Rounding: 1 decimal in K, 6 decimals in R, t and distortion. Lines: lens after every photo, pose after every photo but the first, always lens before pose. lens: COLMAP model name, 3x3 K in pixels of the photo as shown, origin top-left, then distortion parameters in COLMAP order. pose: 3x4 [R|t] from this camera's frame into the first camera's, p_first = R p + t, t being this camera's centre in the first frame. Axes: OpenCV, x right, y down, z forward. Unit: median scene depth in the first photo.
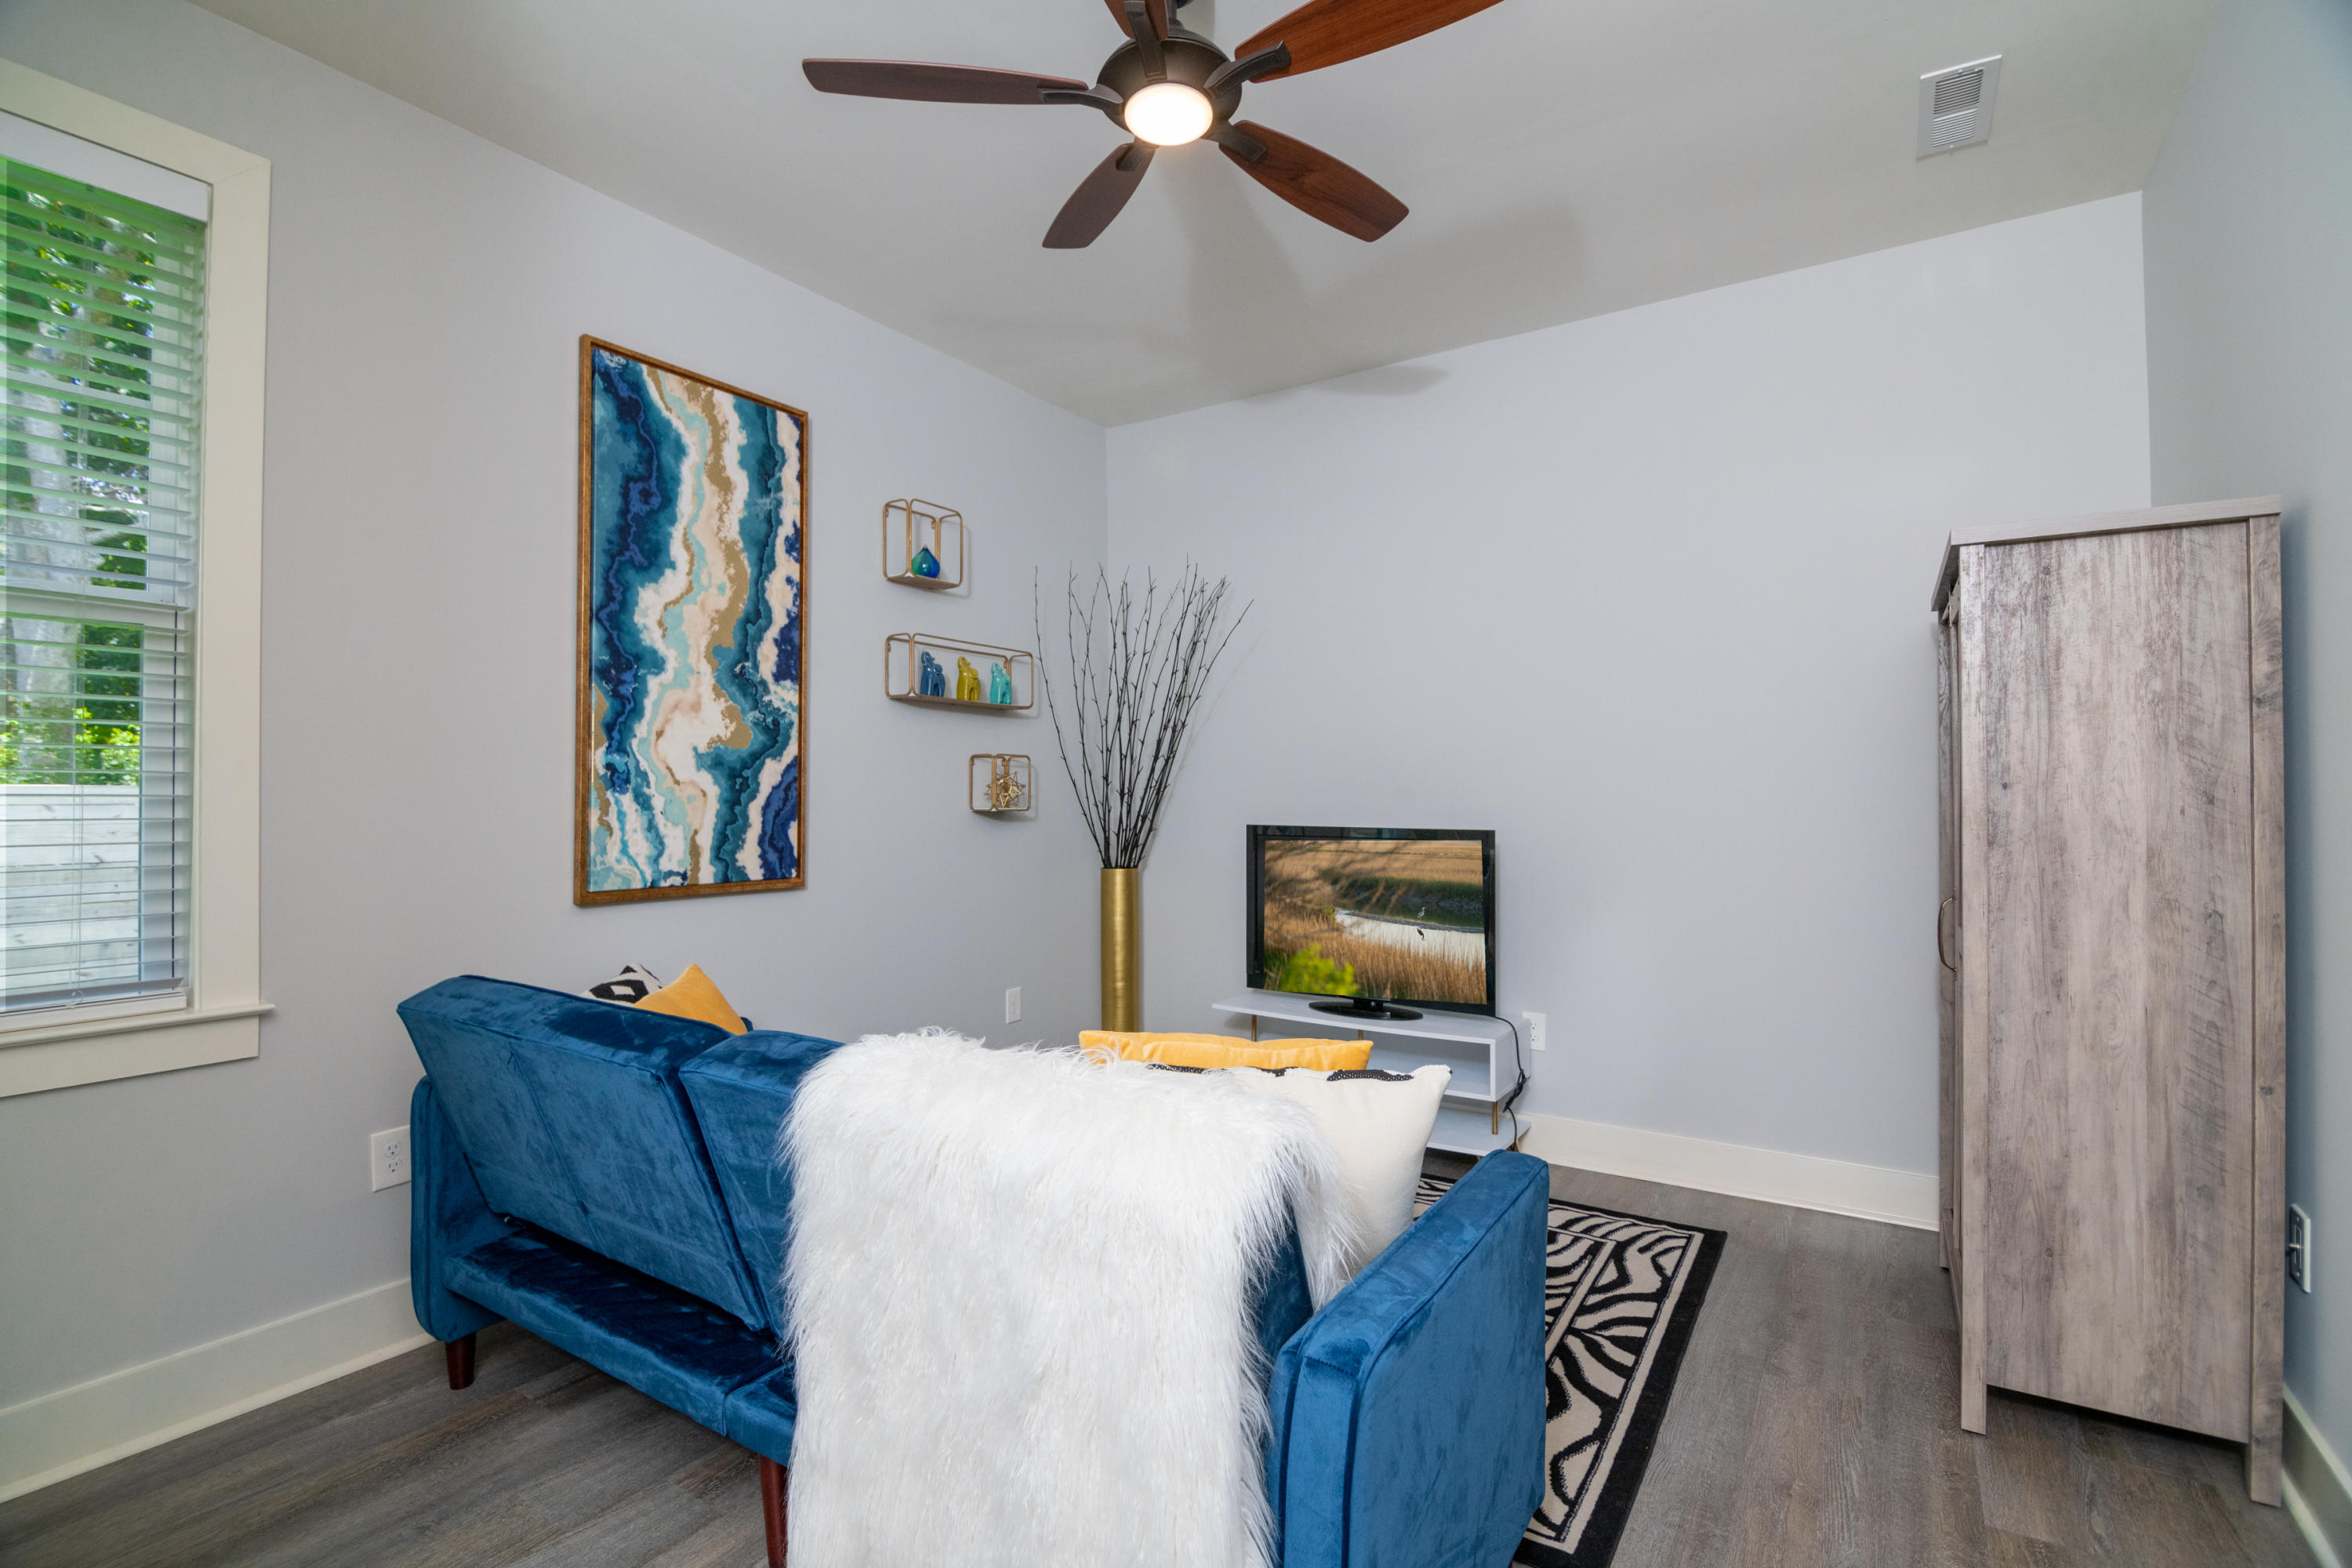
lens RADIAL K [[1082.3, 0, 1175.0], [0, 1082.3, 785.2], [0, 0, 1]] dist [-0.003971, -0.000177]
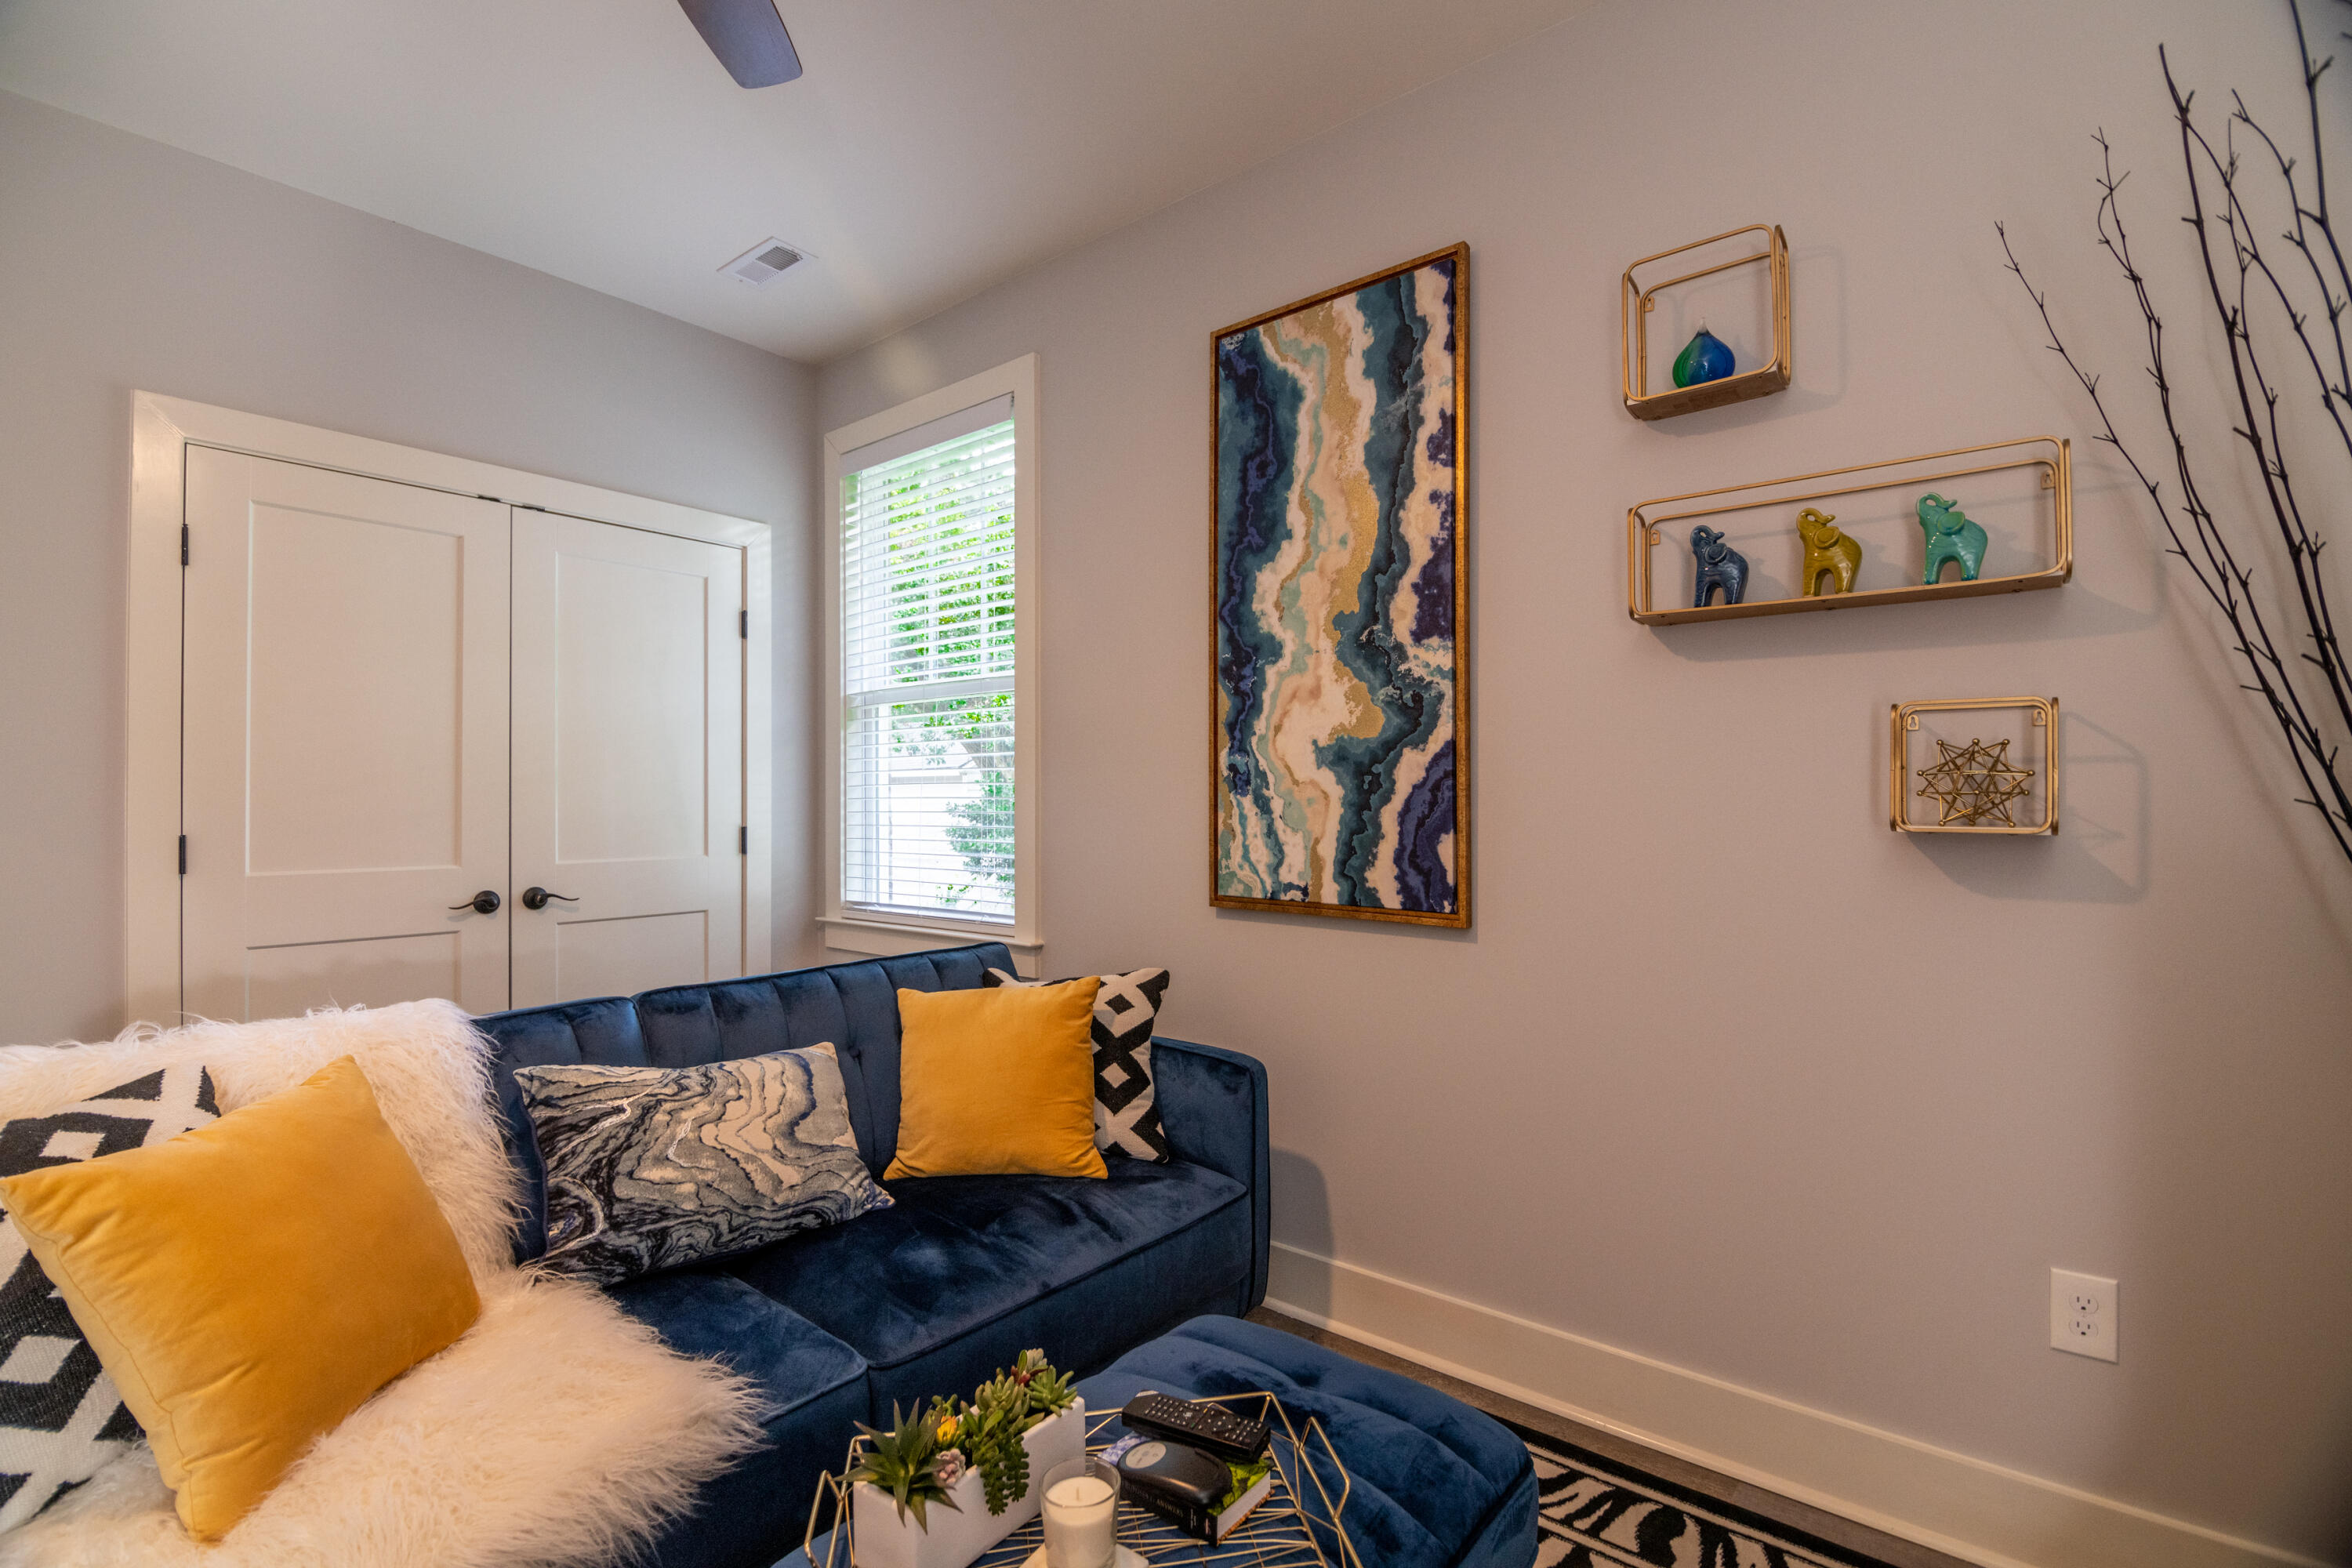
lens RADIAL K [[1082.3, 0, 1175.6], [0, 1082.3, 794.8], [0, 0, 1]] dist [-0.003971, -0.000177]
pose [[-0.133493, 0.002036, -0.991048, 0.400527], [0.013853, 0.999904, 0.000188, 0.005604], [0.990953, -0.013704, -0.133508, 0.986045]]
